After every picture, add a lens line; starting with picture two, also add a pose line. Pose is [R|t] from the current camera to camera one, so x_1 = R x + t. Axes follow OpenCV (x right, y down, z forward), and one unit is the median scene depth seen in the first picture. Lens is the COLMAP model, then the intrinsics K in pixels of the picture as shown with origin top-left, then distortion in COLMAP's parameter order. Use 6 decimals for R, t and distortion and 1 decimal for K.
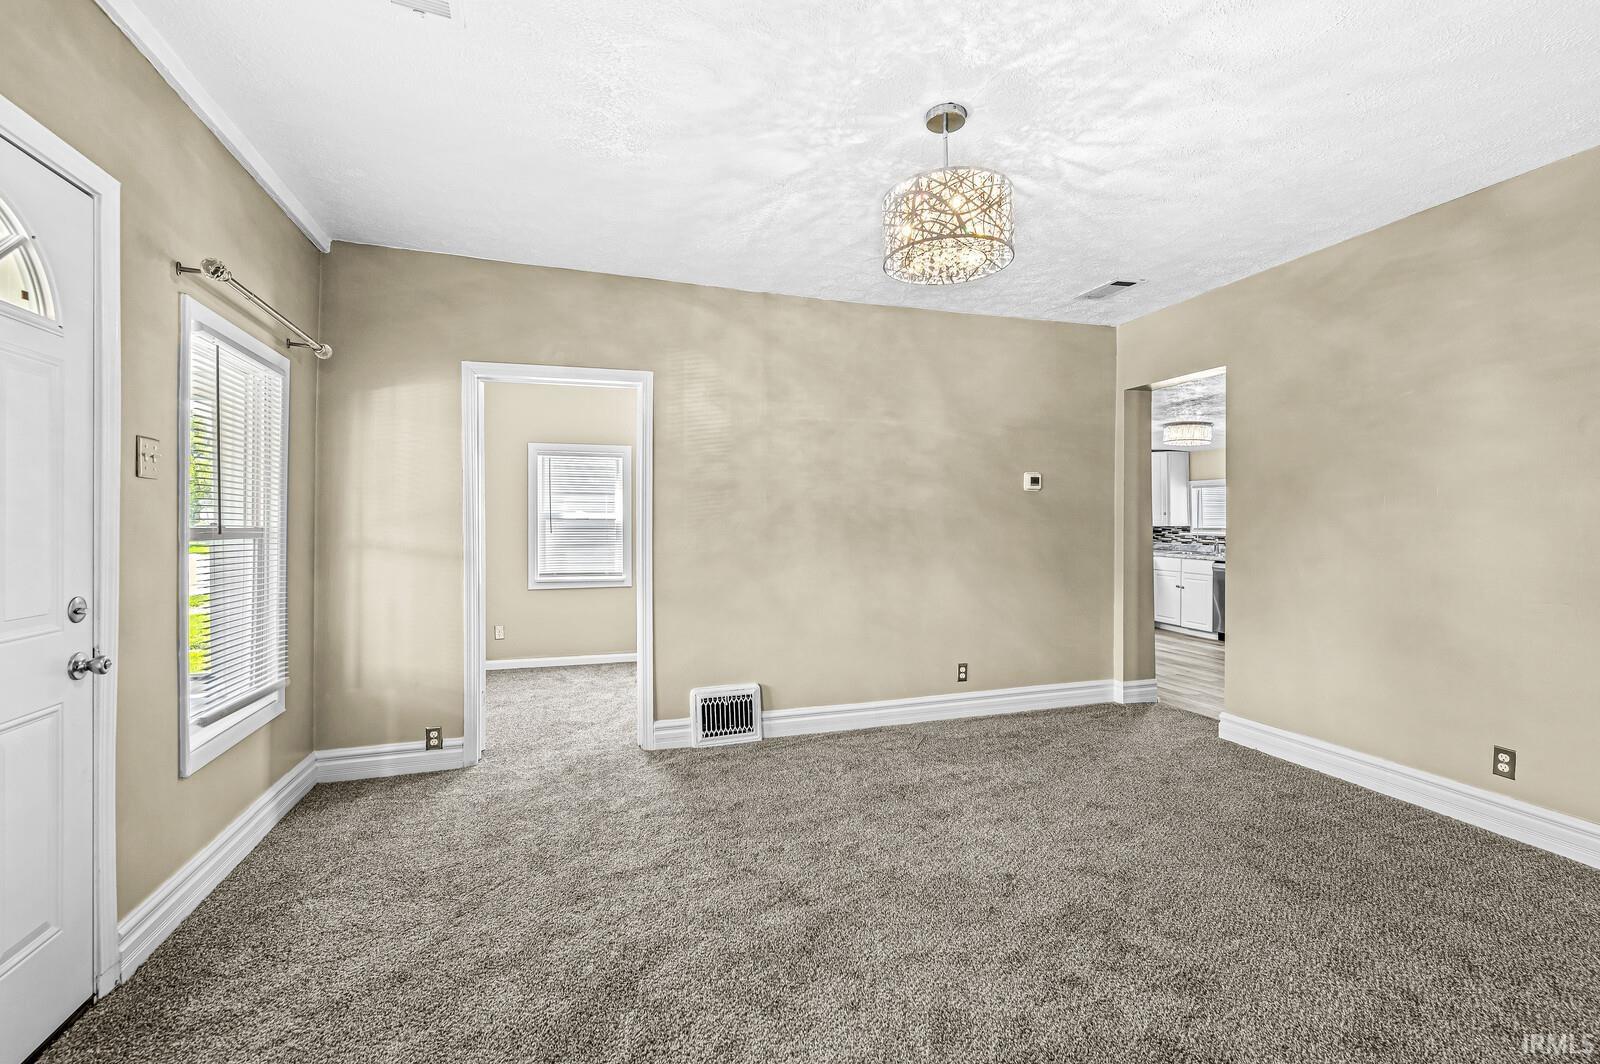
lens RADIAL K [[700.4, 0, 803.4], [0, 700.4, 530.2], [0, 0, 1]] dist [-0.001112, 0.000075]
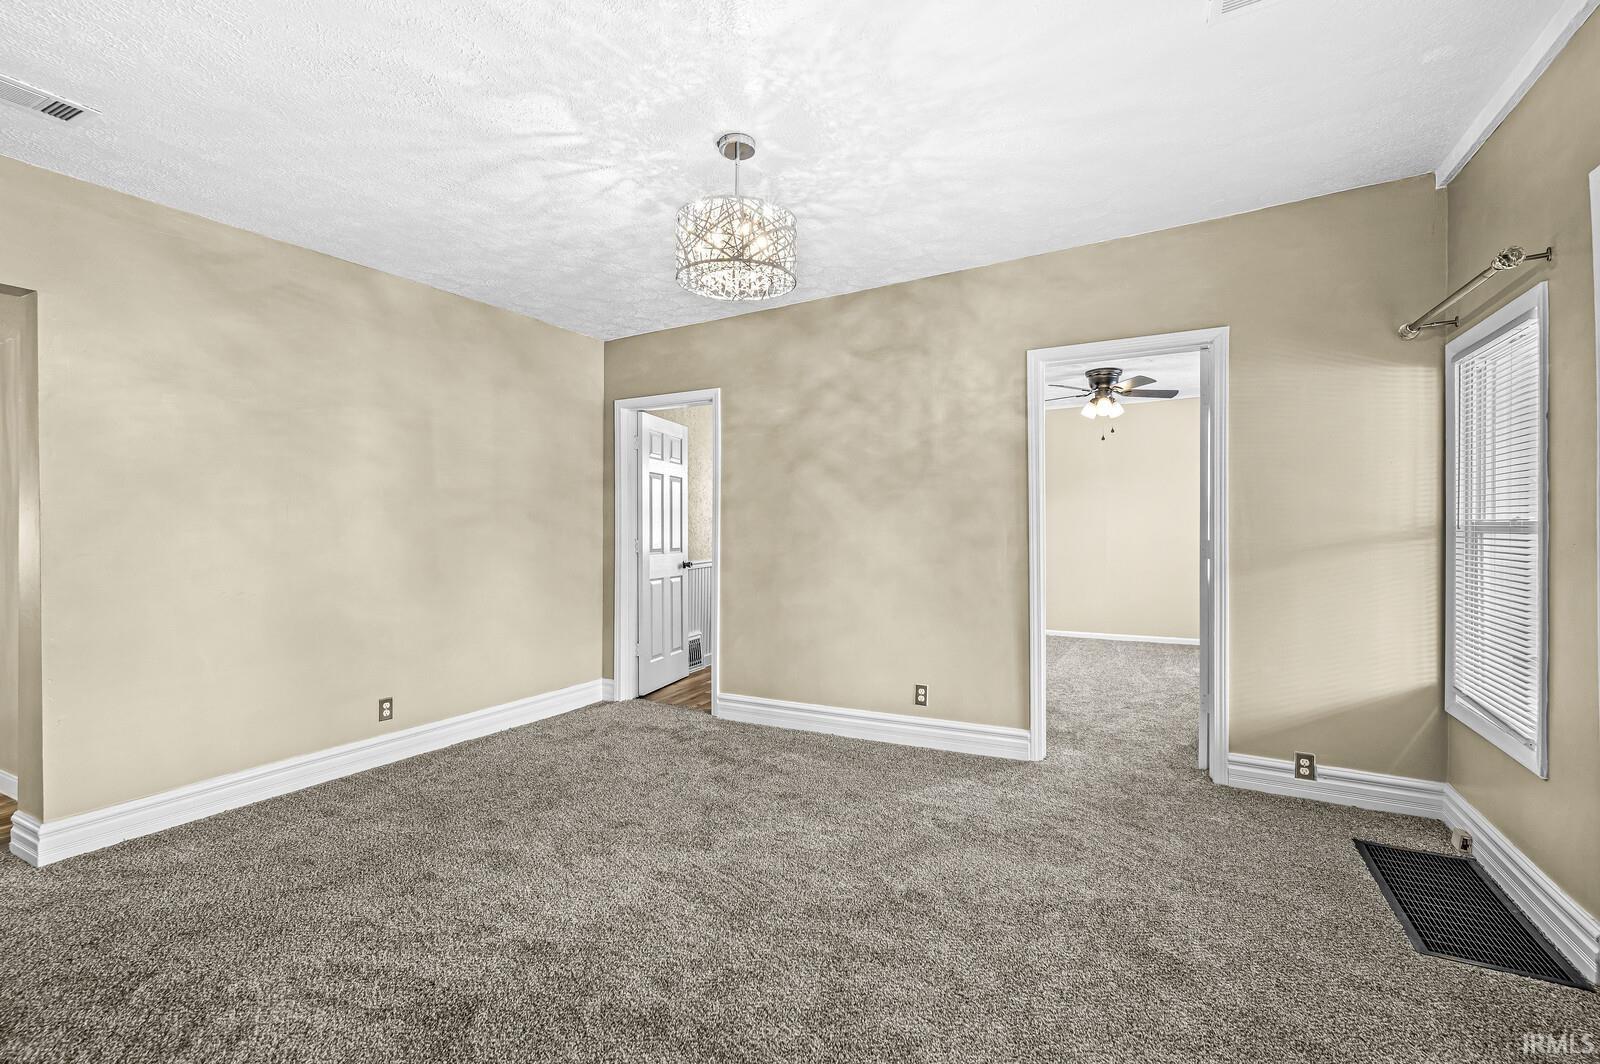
lens RADIAL K [[704.5, 0, 800.6], [0, 704.5, 528.0], [0, 0, 1]] dist [-0.000180, -0.000160]
pose [[-0.683781, 0.002336, 0.729684, -0.494517], [0.016549, 0.999787, 0.012308, -0.014154], [-0.729500, 0.020491, -0.683674, 1.285445]]
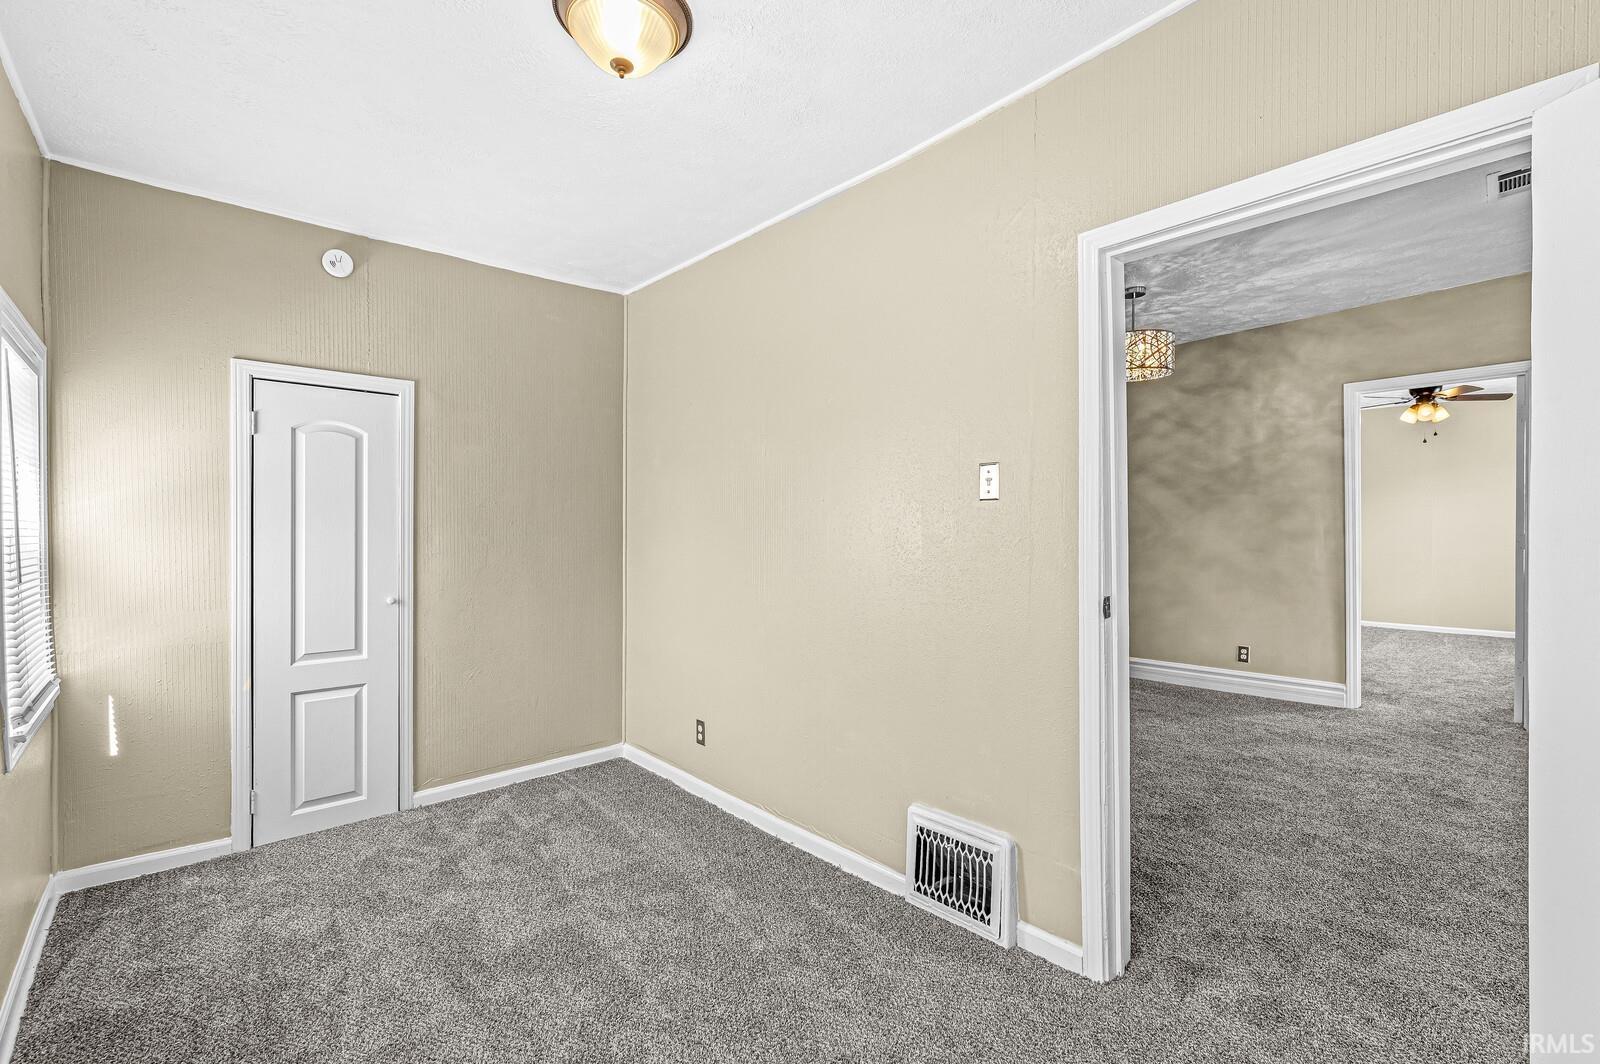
lens RADIAL K [[693.2, 0, 800.0], [0, 693.2, 532.0], [0, 0, 1]] dist [-0.000476, -0.000151]
pose [[-0.397728, -0.005025, 0.917489, -0.805162], [0.025040, 0.999553, 0.016329, -0.031080], [-0.917161, 0.029468, -0.397425, 1.886376]]
